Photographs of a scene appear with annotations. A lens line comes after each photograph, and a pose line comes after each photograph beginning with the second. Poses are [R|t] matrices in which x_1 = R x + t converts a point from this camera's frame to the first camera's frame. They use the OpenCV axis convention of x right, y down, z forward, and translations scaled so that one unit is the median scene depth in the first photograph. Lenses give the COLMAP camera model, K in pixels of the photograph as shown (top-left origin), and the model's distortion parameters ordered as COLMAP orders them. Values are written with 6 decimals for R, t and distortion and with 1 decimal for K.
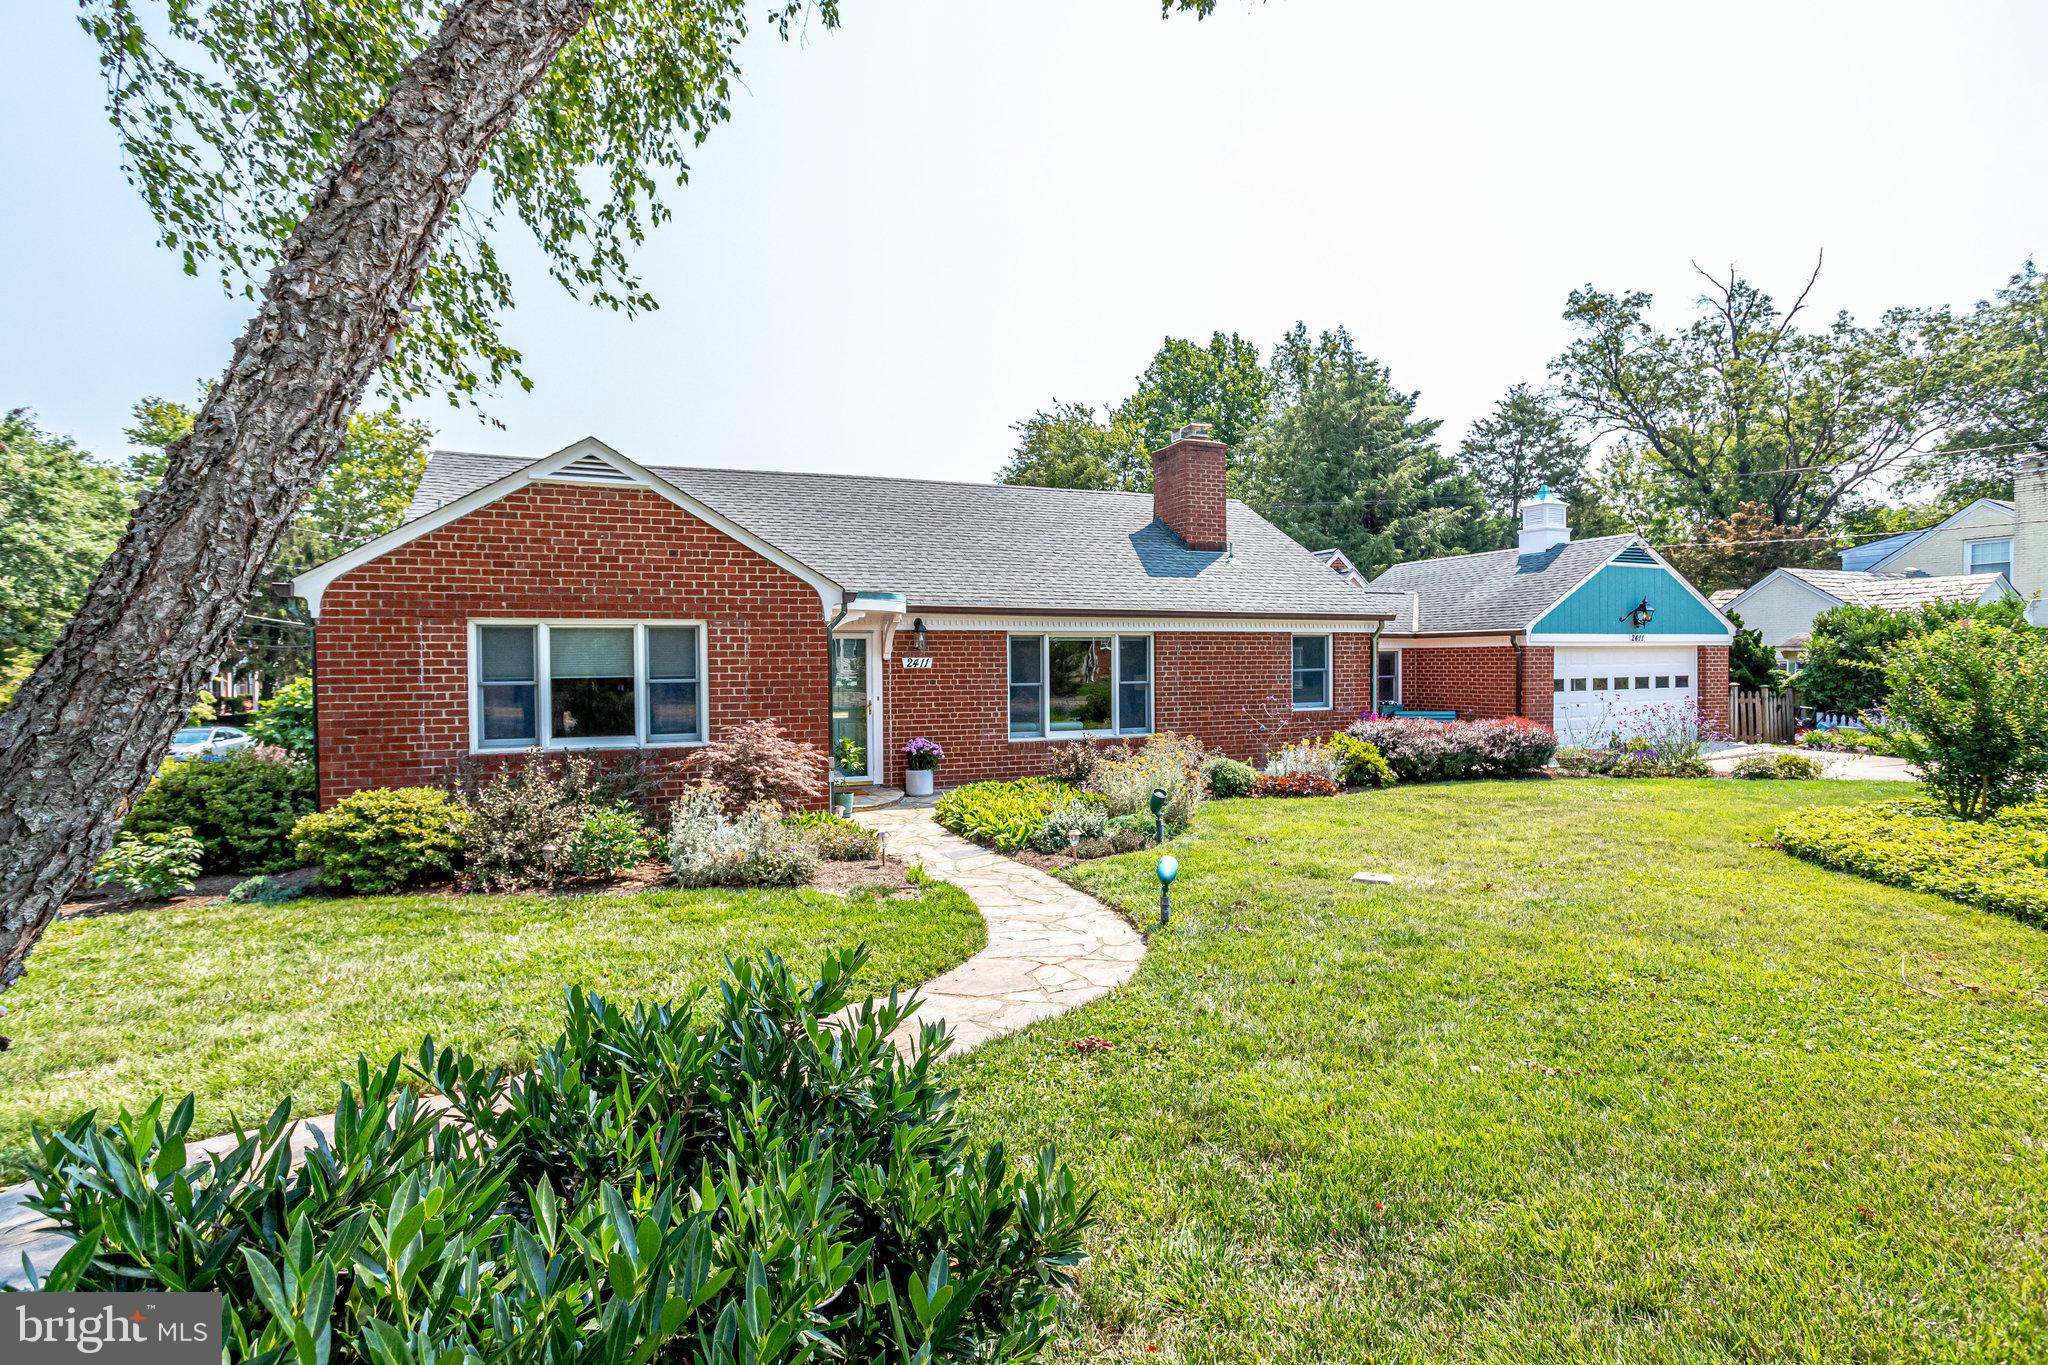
lens RADIAL K [[960.8, 0, 1024.0], [0, 960.8, 682.5], [0, 0, 1]] dist [-0.058702, 0.029585]
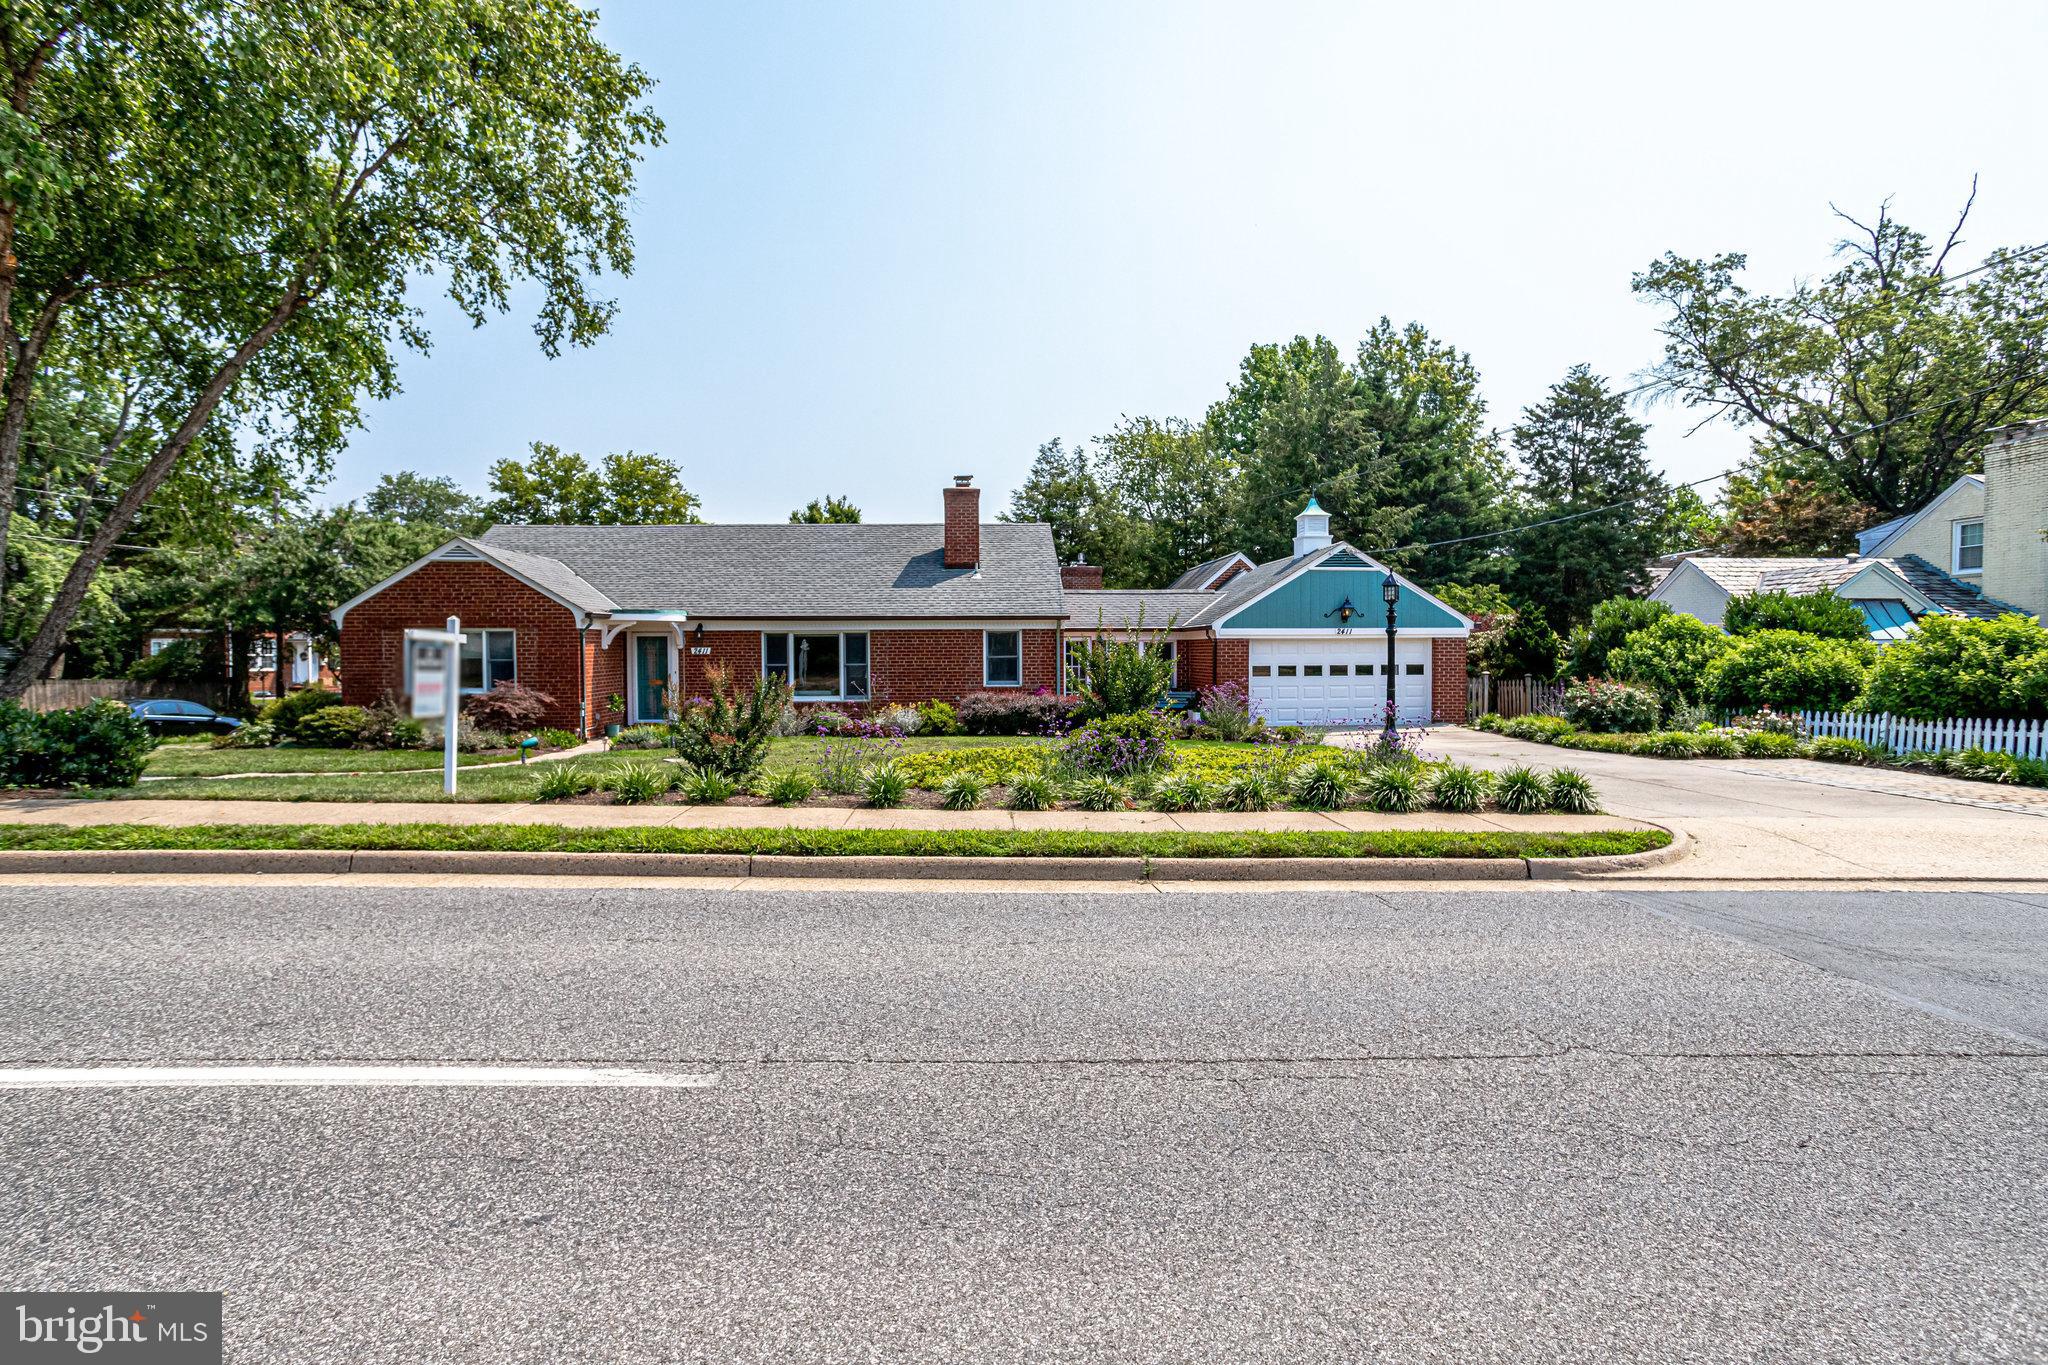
lens RADIAL K [[982.4, 0, 1024.0], [0, 982.4, 682.5], [0, 0, 1]] dist [-0.055925, 0.030208]
pose [[0.945210, 0.013556, -0.326180, 0.896832], [-0.009988, 0.999871, 0.012611, 0.005978], [0.326309, -0.008663, 0.945223, -0.355743]]
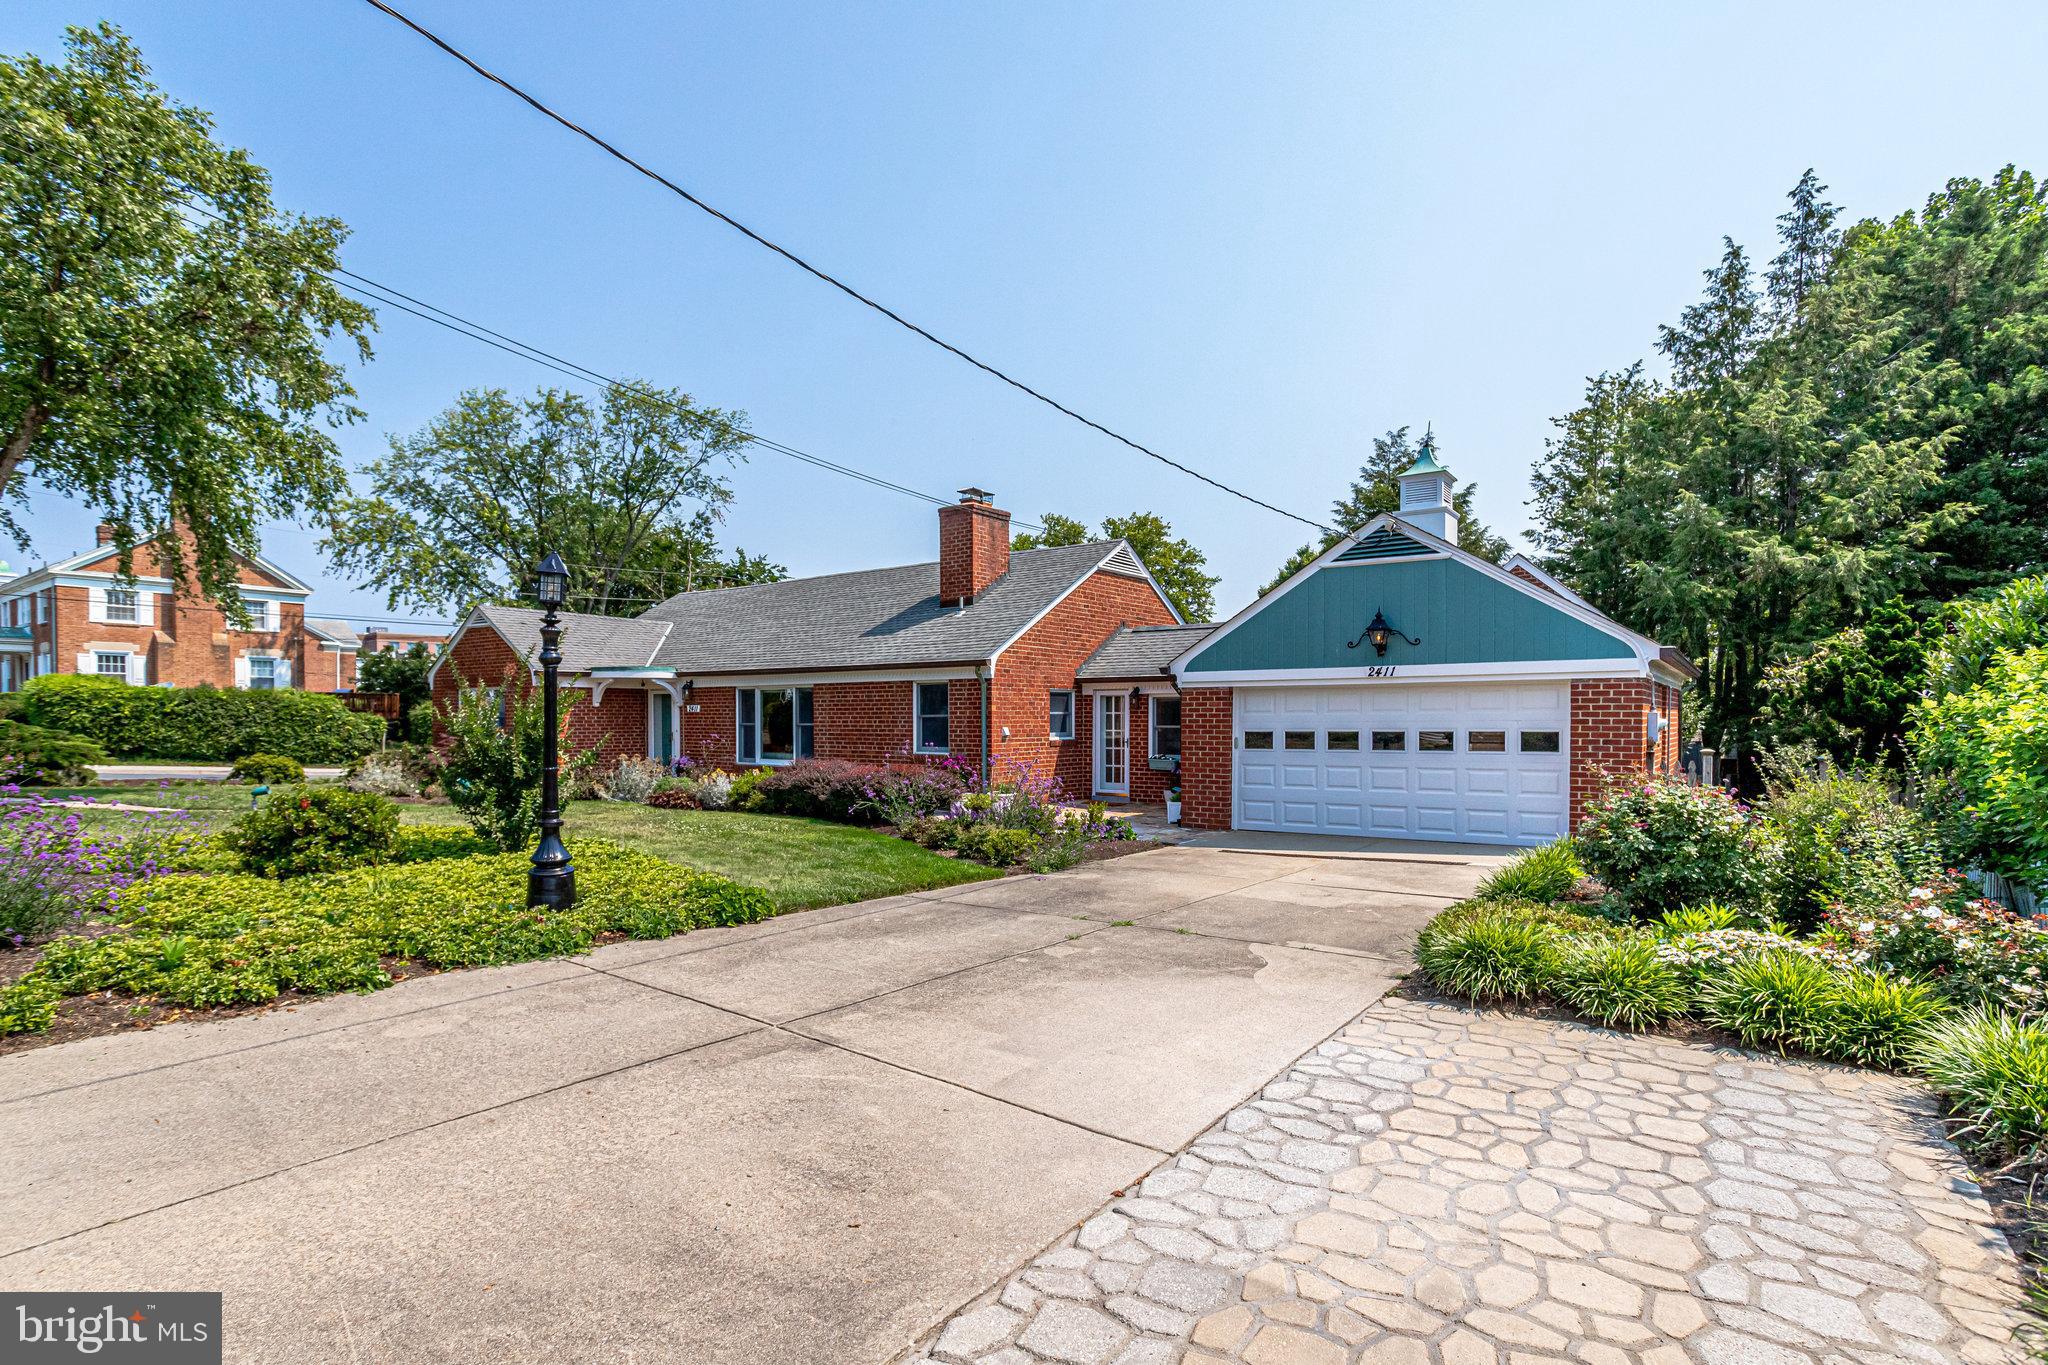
lens RADIAL K [[1010.9, 0, 1024.8], [0, 1010.9, 724.8], [0, 0, 1]] dist [-0.050404, 0.027481]
pose [[0.534647, 0.012595, -0.844982, 1.479374], [-0.022368, 0.999750, 0.000749, -0.007125], [0.844779, 0.018500, 0.534795, 0.560781]]
